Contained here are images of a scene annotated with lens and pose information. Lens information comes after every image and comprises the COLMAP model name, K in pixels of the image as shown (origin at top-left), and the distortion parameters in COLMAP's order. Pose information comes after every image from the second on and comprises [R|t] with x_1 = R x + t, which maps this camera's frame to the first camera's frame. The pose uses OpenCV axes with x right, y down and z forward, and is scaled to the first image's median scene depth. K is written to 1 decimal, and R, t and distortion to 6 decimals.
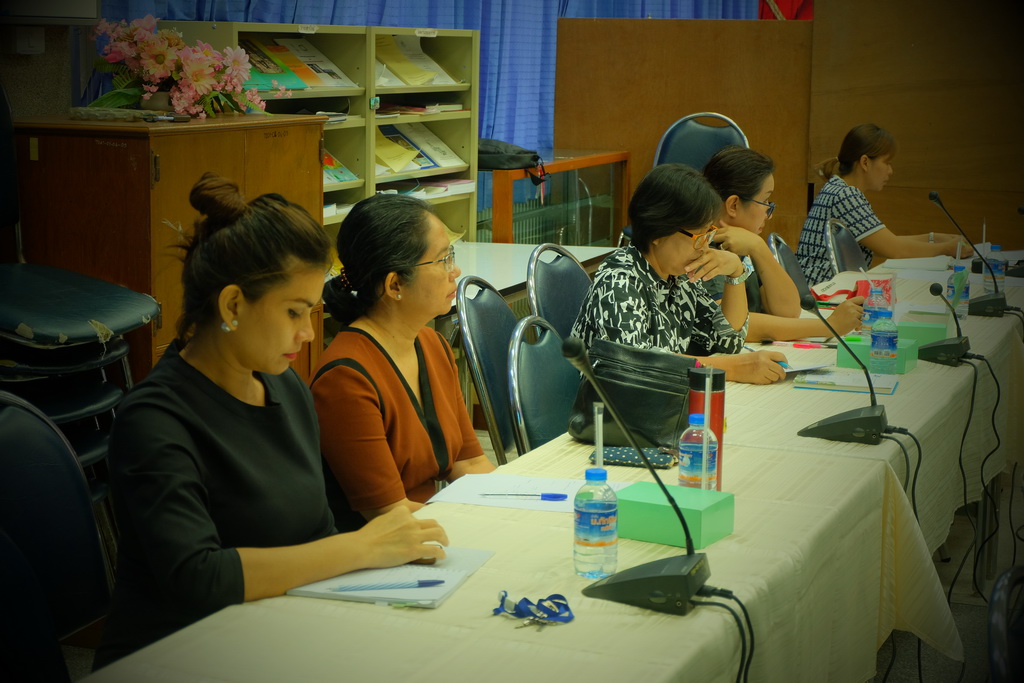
lens RADIAL K [[1883.4, 0, 514.4], [0, 1883.4, 341.1], [0, 0, 1]] dist [0.017777, 0.000000]
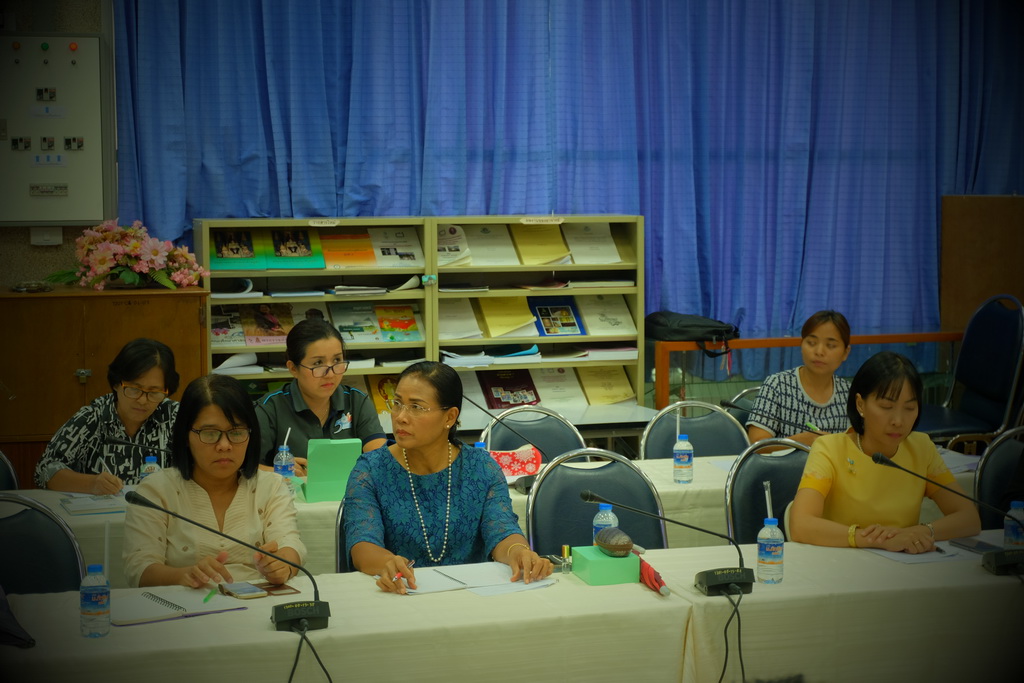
lens RADIAL K [[2078.5, 0, 573.9], [0, 2078.5, 296.0], [0, 0, 1]] dist [-0.019650, 0.000000]
pose [[0.642384, 0.029412, -0.765819, 1.359759], [-0.106676, 0.992967, -0.051347, -0.074460], [0.758922, 0.114679, 0.641004, 0.269146]]
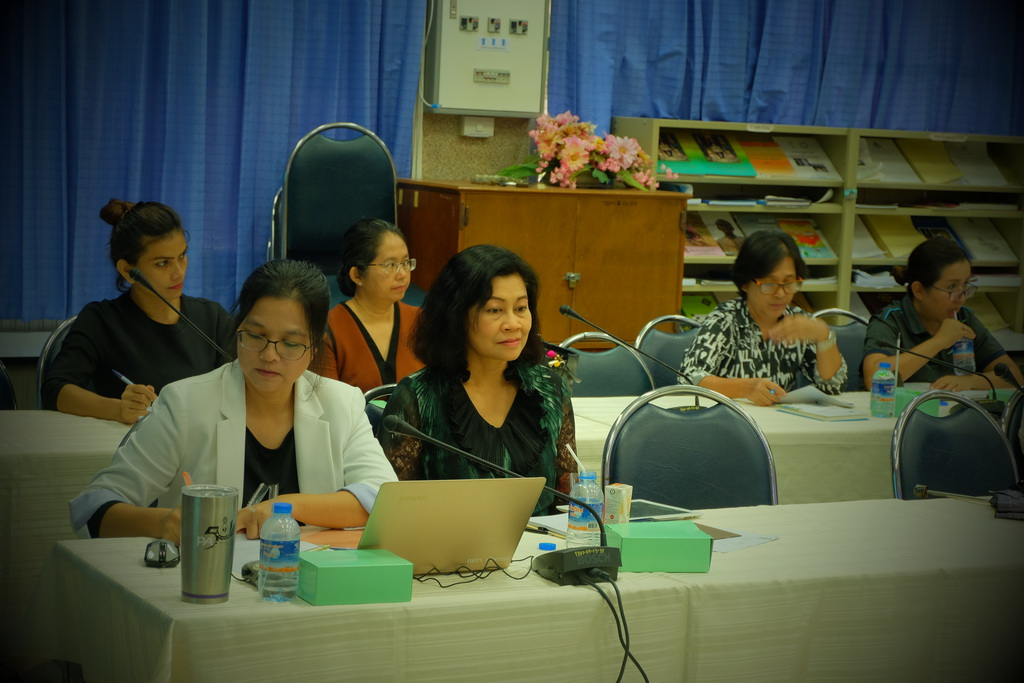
lens RADIAL K [[2179.9, 0, 515.8], [0, 2179.9, 336.9], [0, 0, 1]] dist [0.059250, 0.000000]
pose [[0.769336, 0.091121, -0.632313, 0.836070], [-0.138879, 0.989960, -0.026314, 0.034437], [0.623567, 0.108059, 0.774266, -0.223693]]
